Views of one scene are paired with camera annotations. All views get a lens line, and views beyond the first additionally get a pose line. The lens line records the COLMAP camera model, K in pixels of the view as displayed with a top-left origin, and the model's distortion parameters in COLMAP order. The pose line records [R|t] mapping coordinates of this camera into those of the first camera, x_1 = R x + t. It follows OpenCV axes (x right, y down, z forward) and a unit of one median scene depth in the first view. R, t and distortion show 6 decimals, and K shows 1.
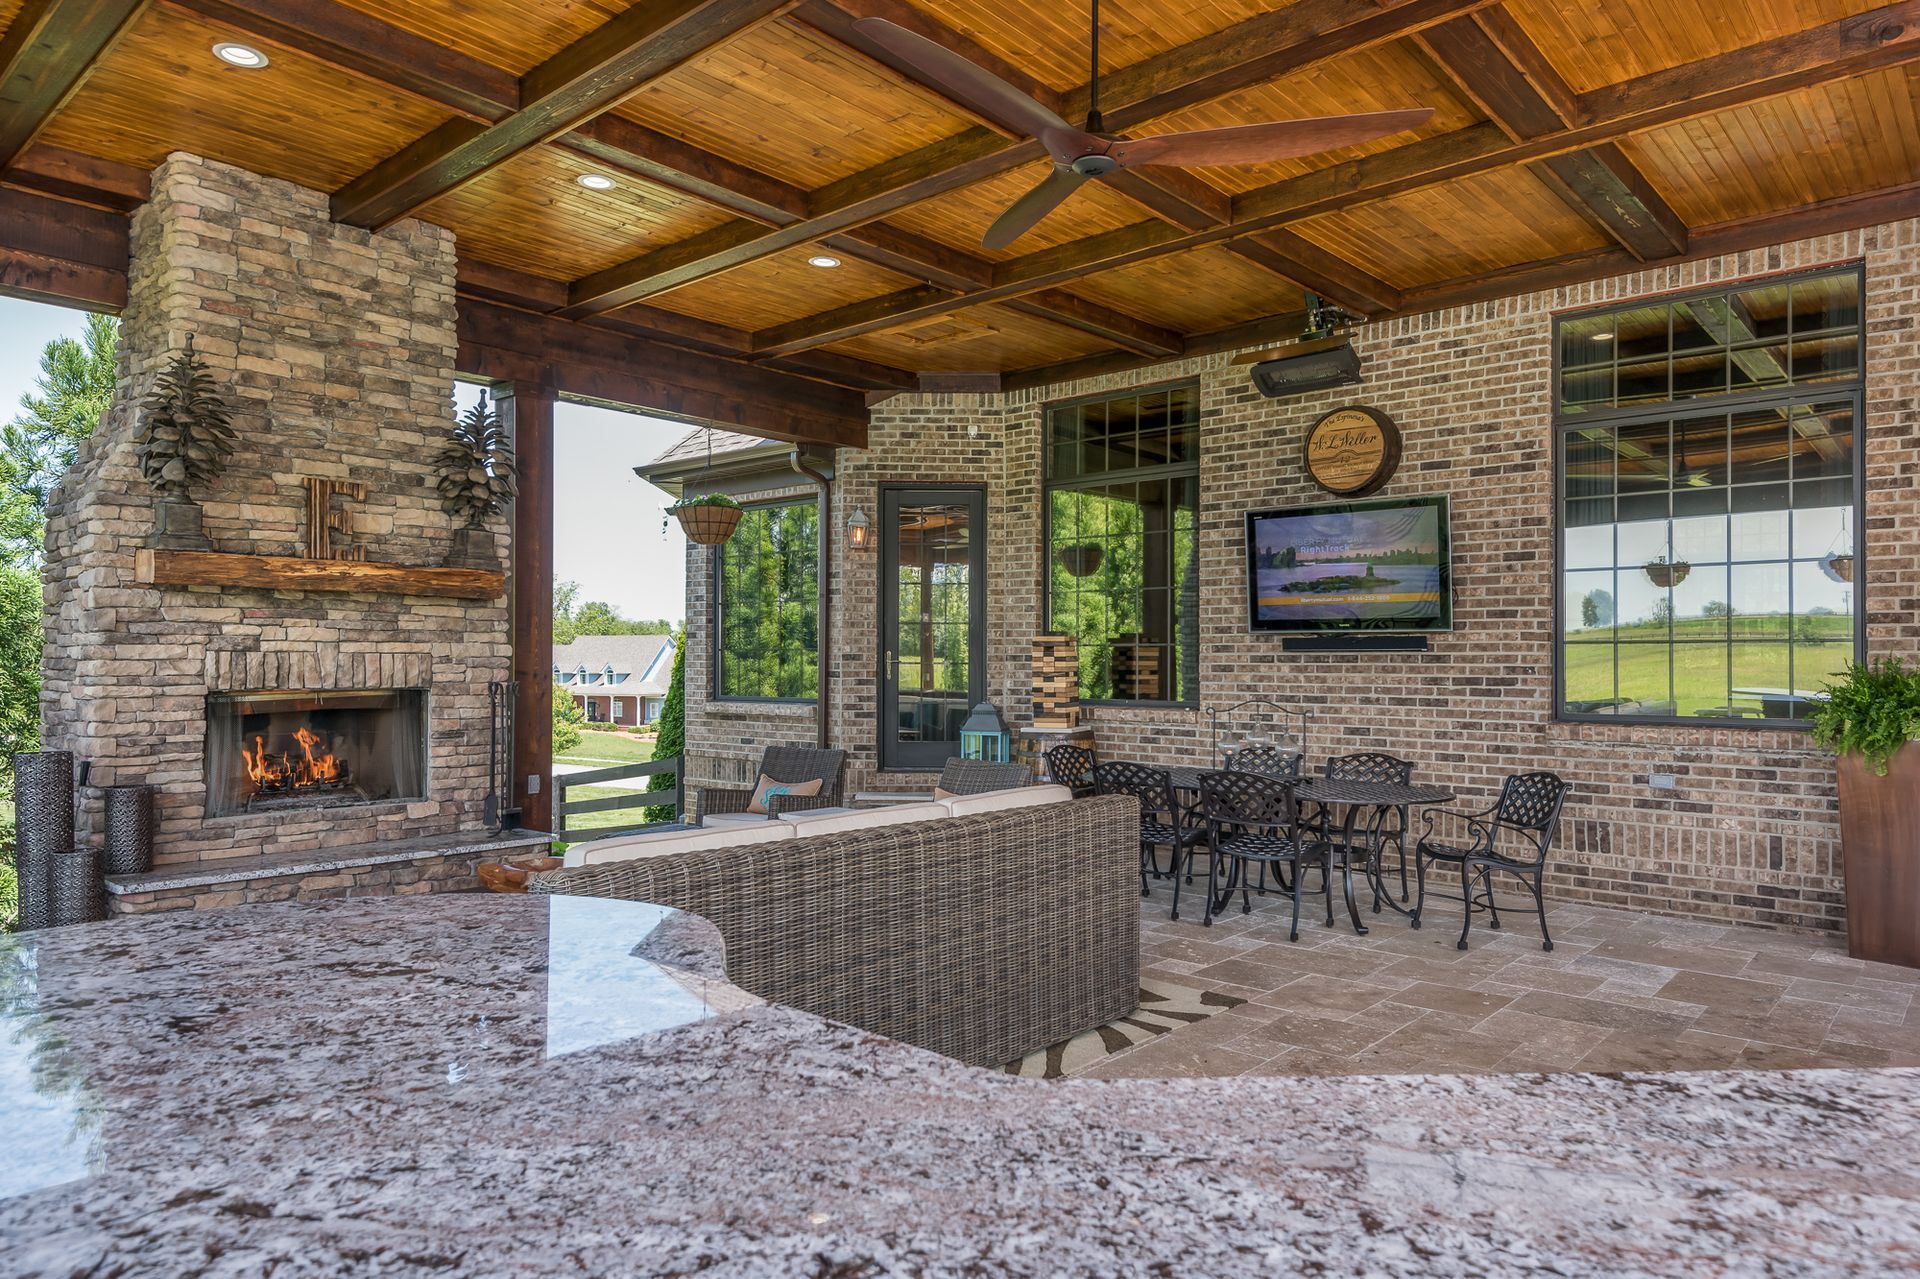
lens RADIAL K [[1212.8, 0, 951.1], [0, 1212.8, 654.5], [0, 0, 1]] dist [0.039105, -0.031031]
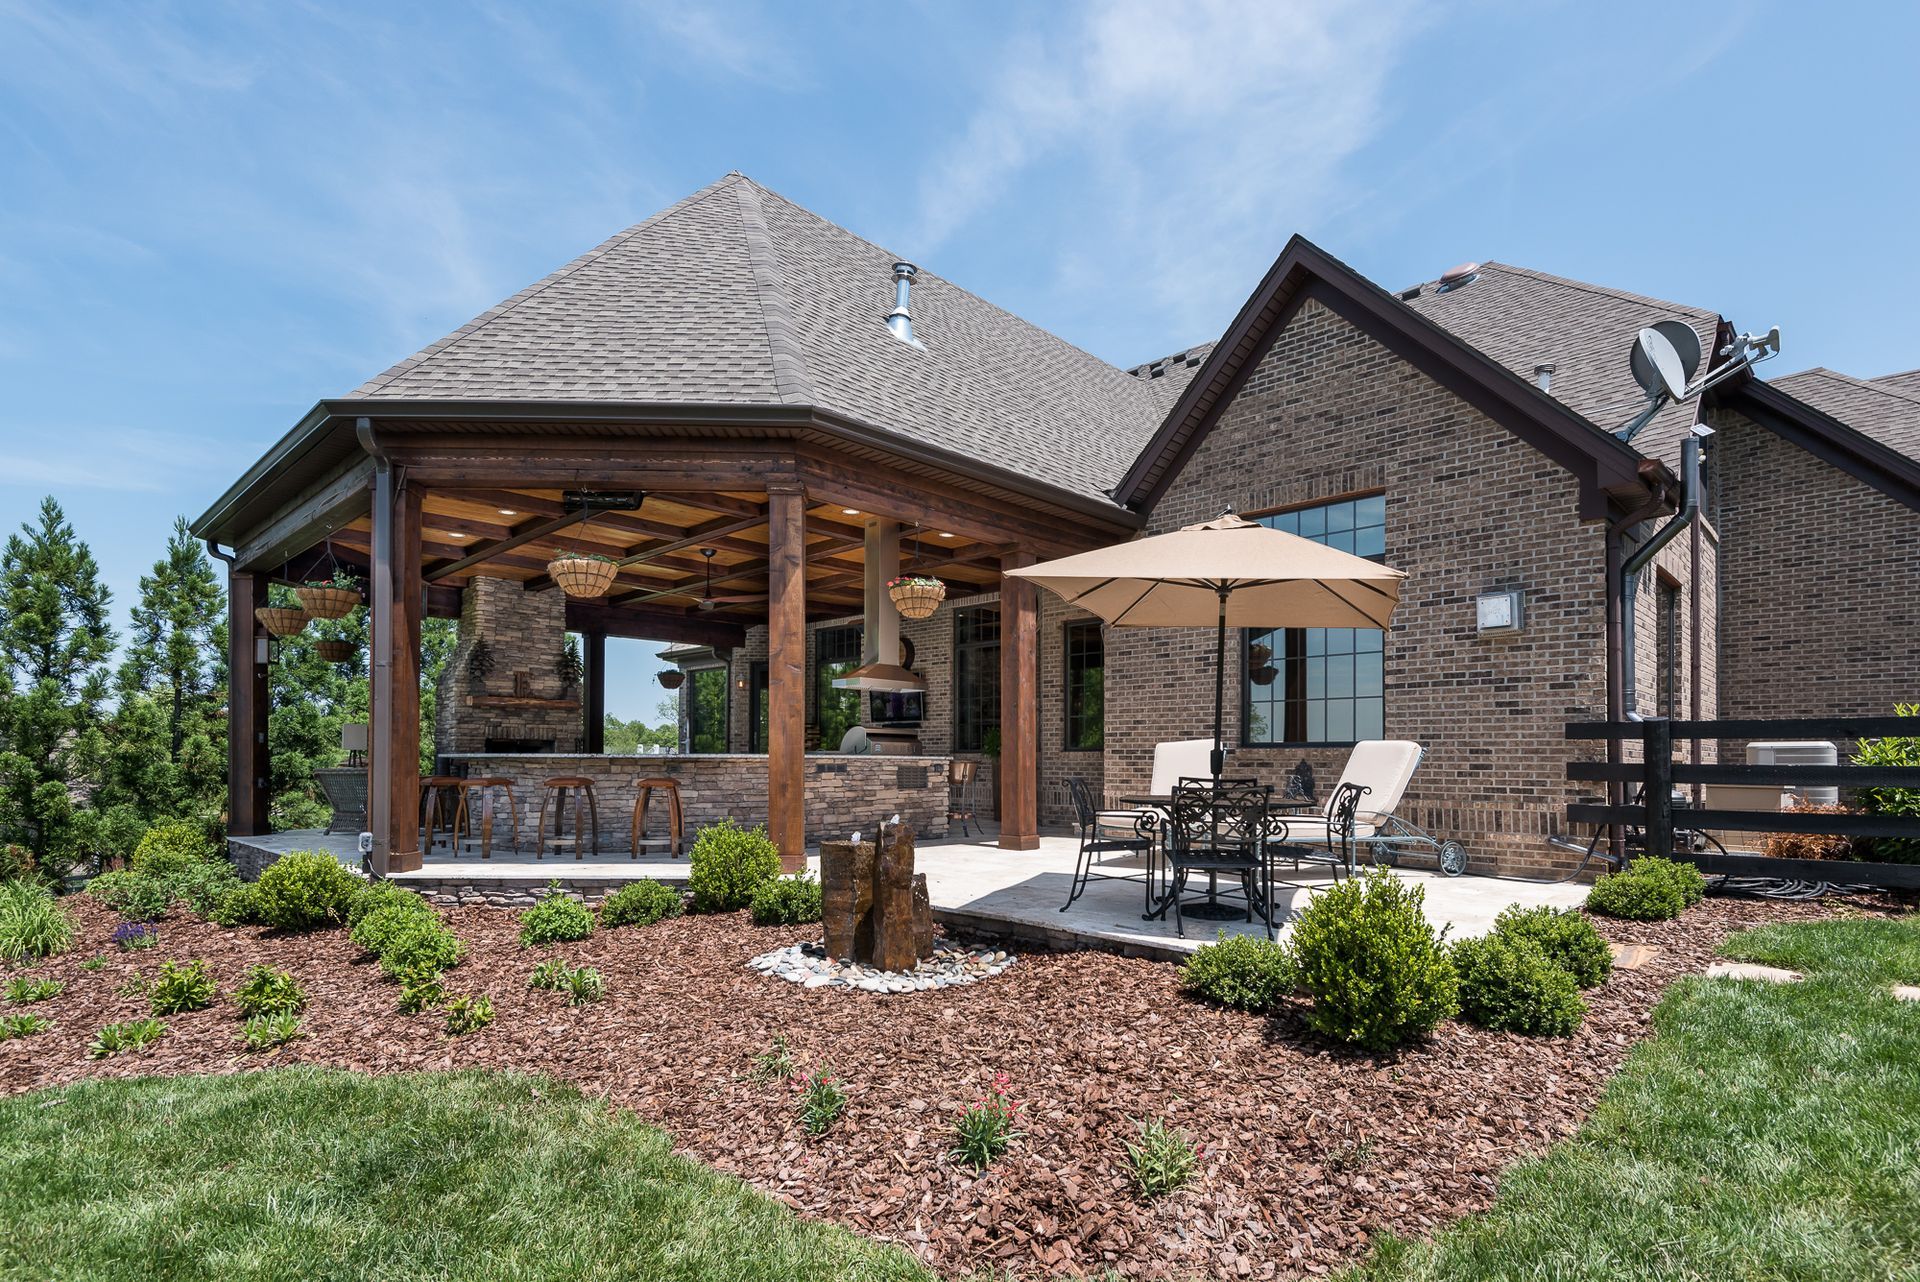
lens RADIAL K [[932.3, 0, 956.7], [0, 932.3, 742.5], [0, 0, 1]] dist [0.000109, -0.000083]
pose [[0.998355, -0.001514, -0.057315, 0.626299], [0.000680, 0.999894, -0.014559, 0.061004], [0.057331, 0.014496, 0.998250, -1.118588]]
